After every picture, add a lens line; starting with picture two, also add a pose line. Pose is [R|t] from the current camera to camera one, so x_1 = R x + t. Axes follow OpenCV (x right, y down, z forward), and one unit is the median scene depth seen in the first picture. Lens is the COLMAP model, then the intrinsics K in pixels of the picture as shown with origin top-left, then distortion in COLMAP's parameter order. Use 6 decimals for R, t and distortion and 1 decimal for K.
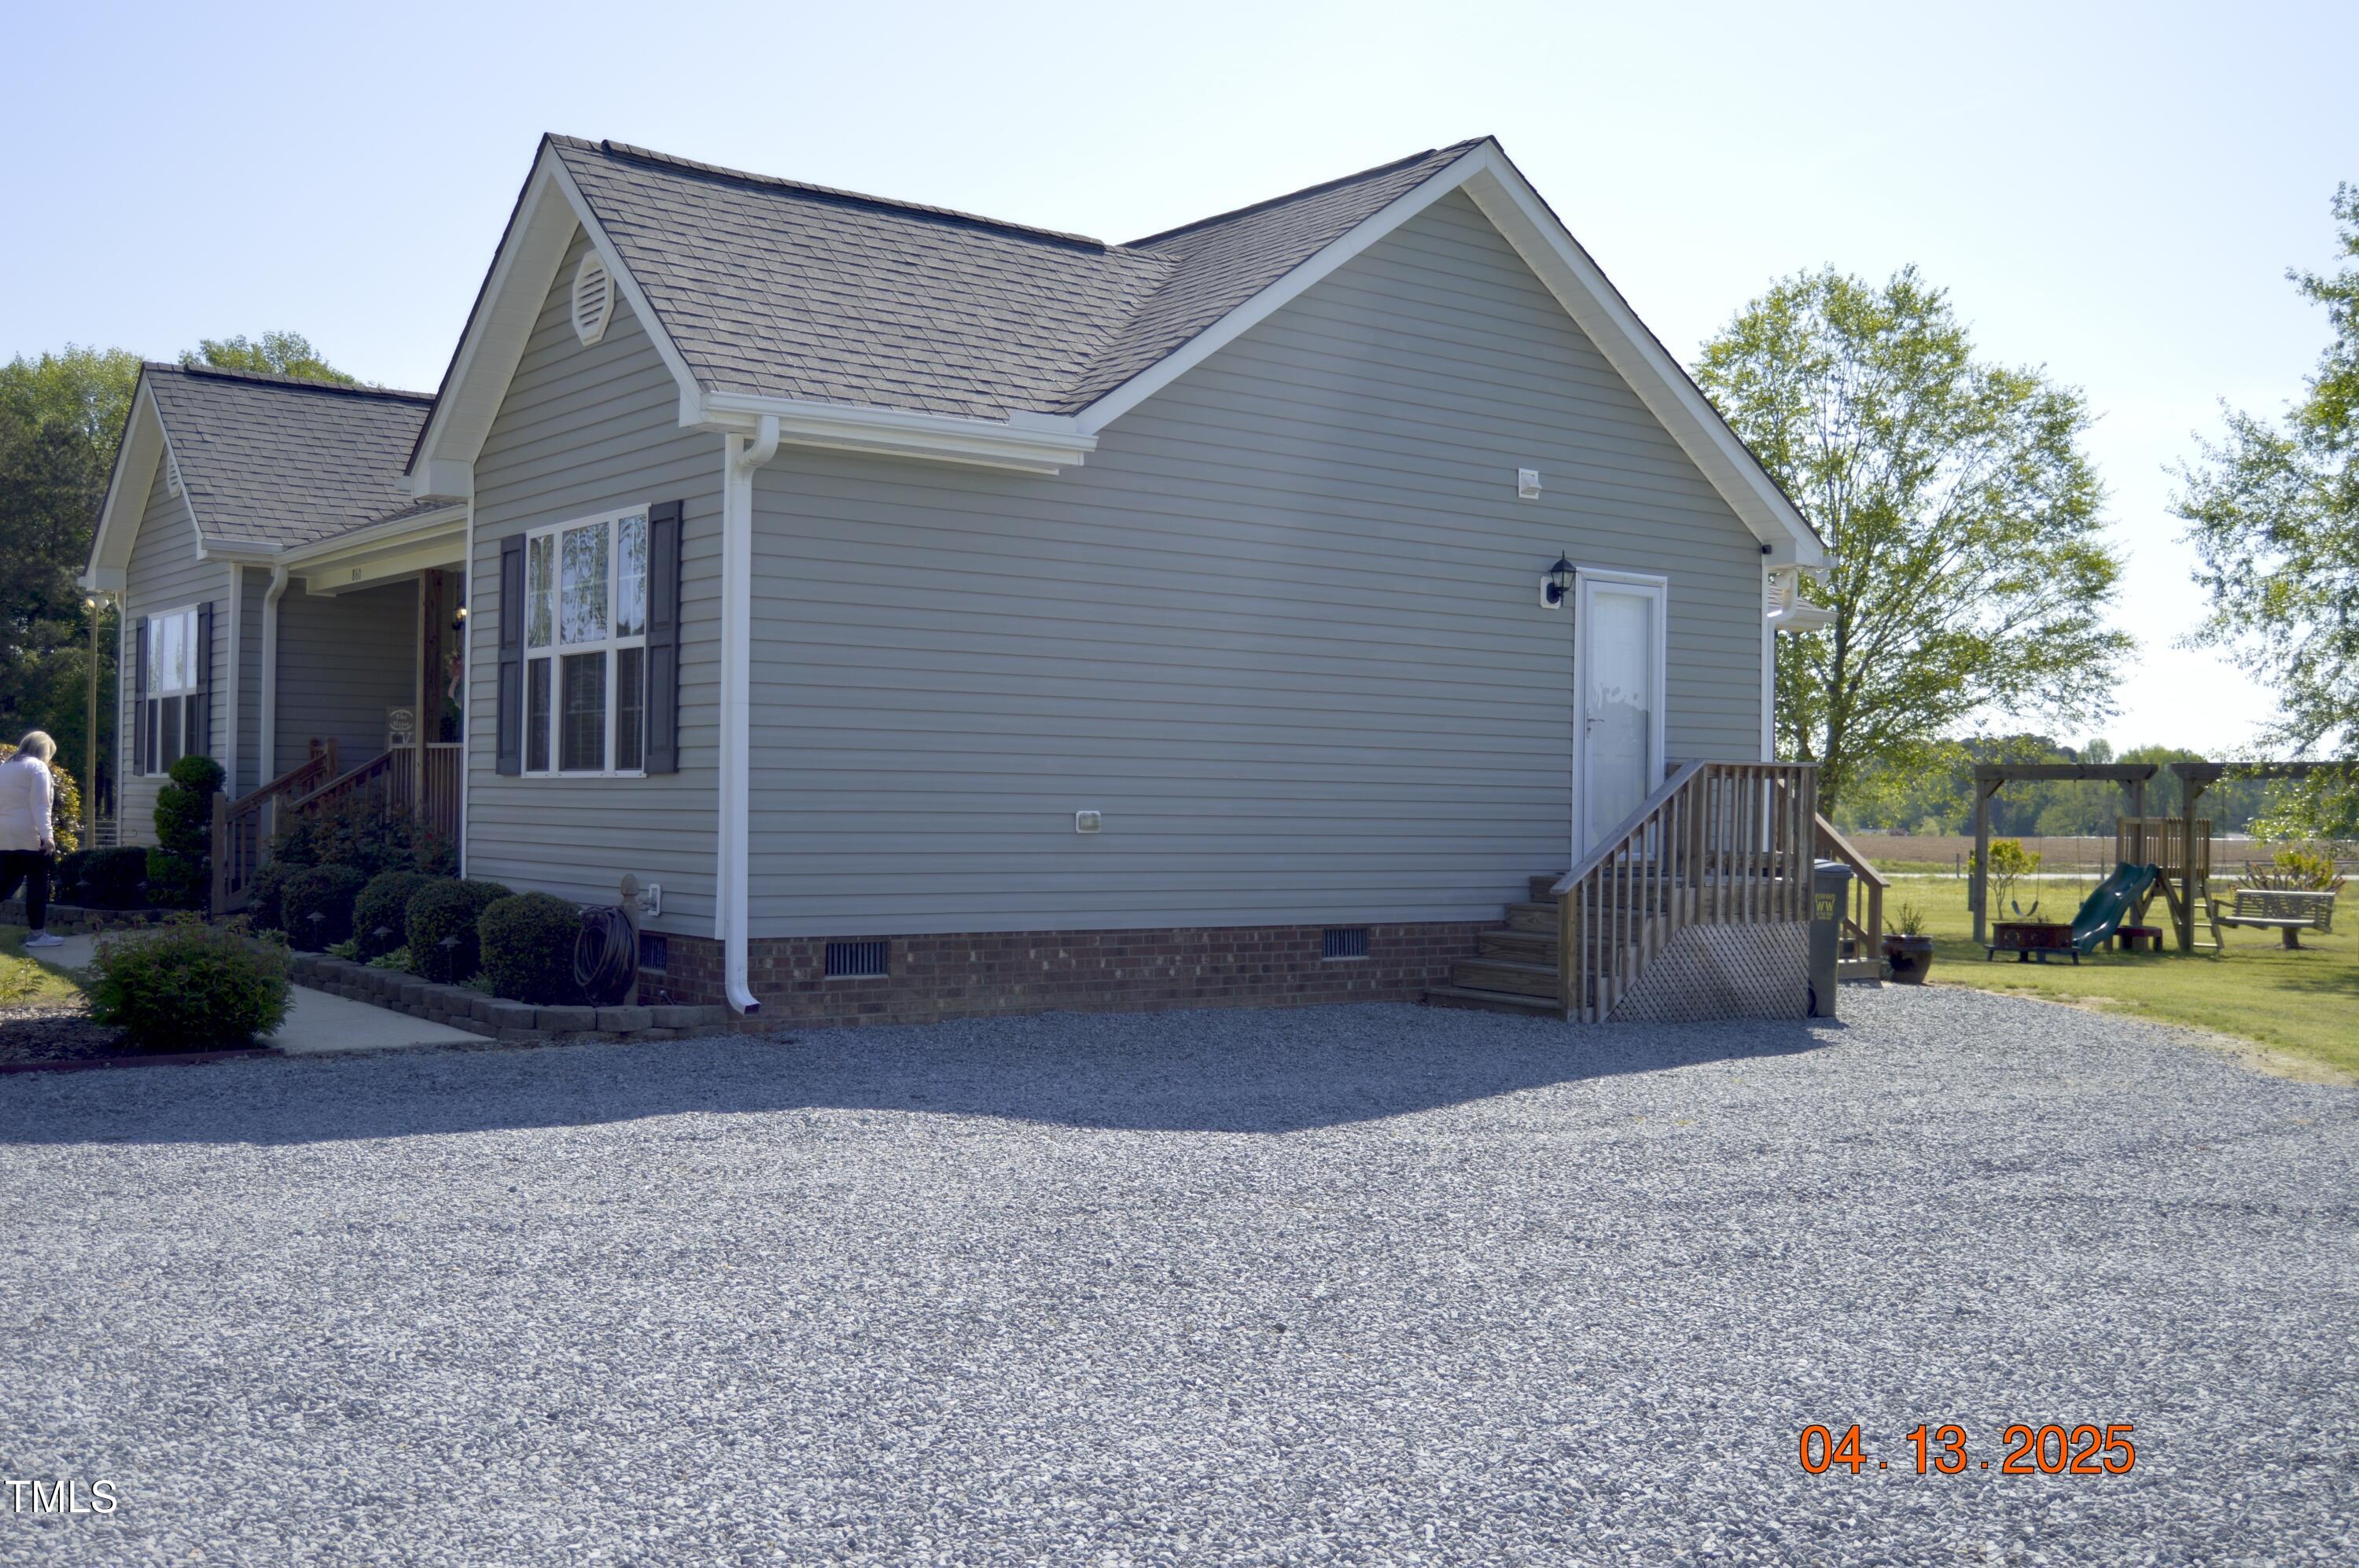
lens RADIAL K [[2331.9, 0, 1175.9], [0, 2331.9, 795.7], [0, 0, 1]] dist [-0.052856, 0.000000]
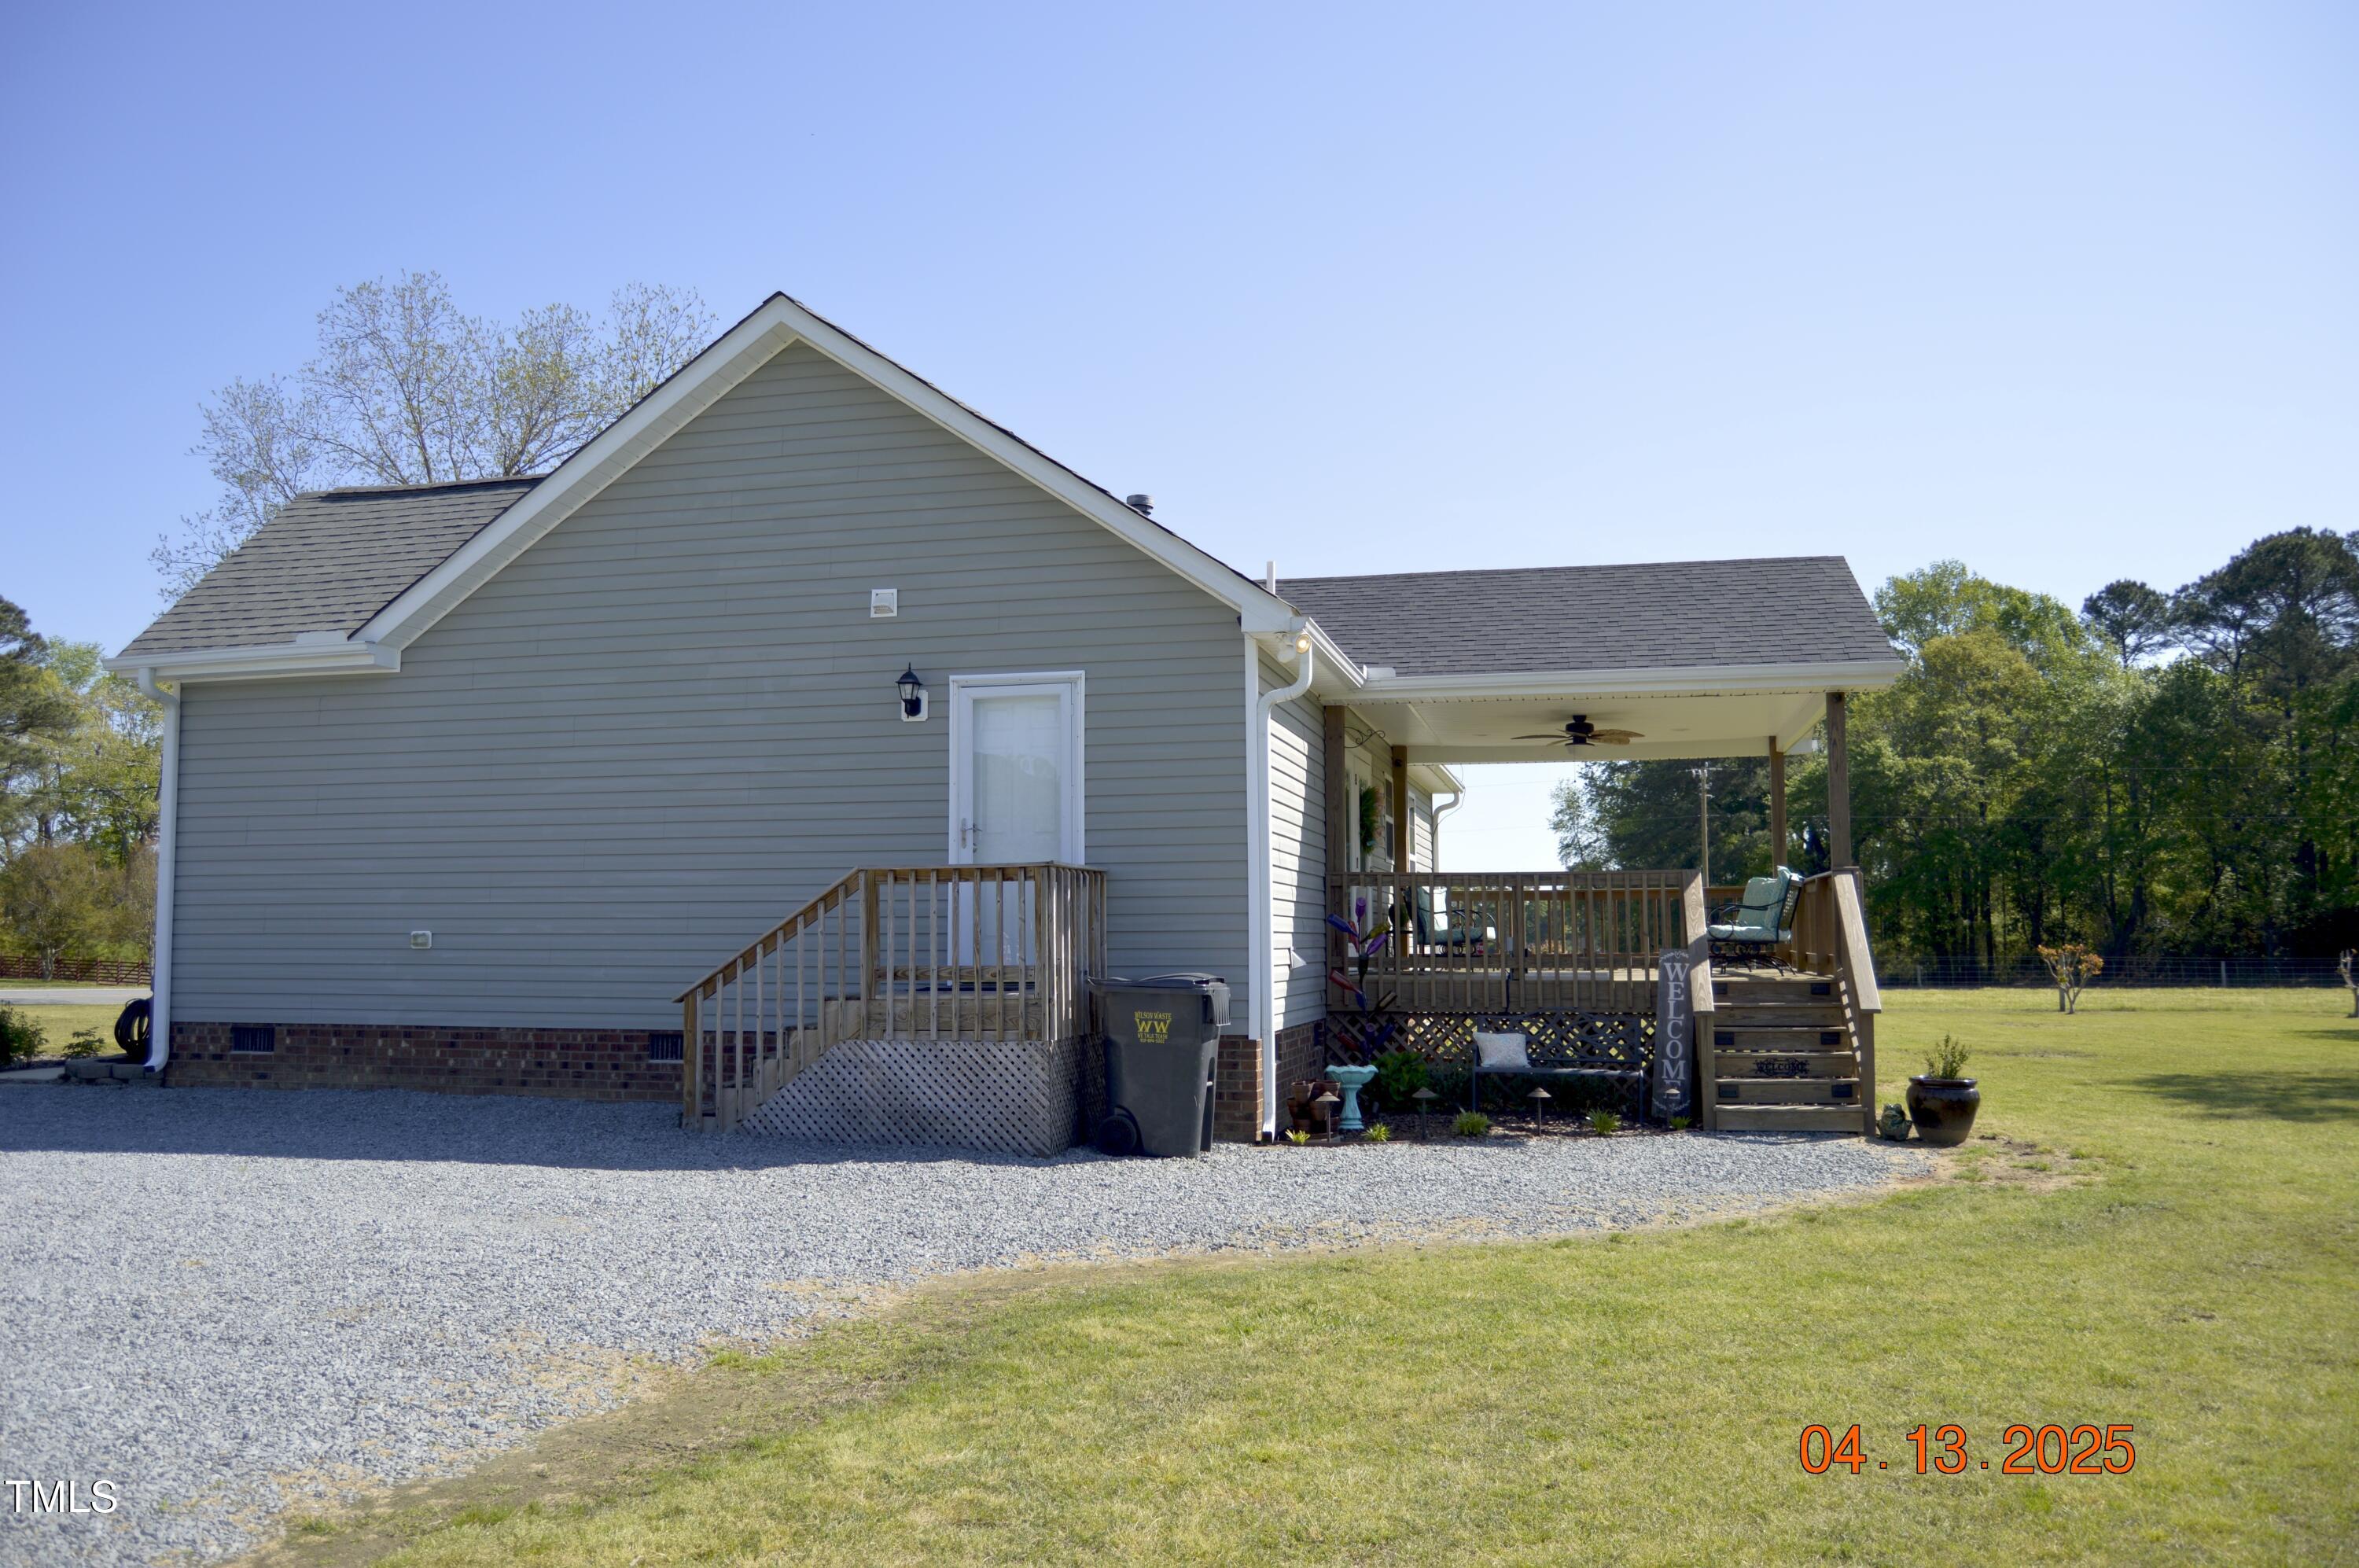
lens RADIAL K [[1881.2, 0, 1274.5], [0, 1881.2, 811.9], [0, 0, 1]] dist [-0.095832, 0.034384]
pose [[0.640336, -0.071549, -0.764755, 0.993170], [0.016130, 0.996685, -0.079742, 0.028323], [0.767926, 0.038726, 0.639367, 0.689372]]
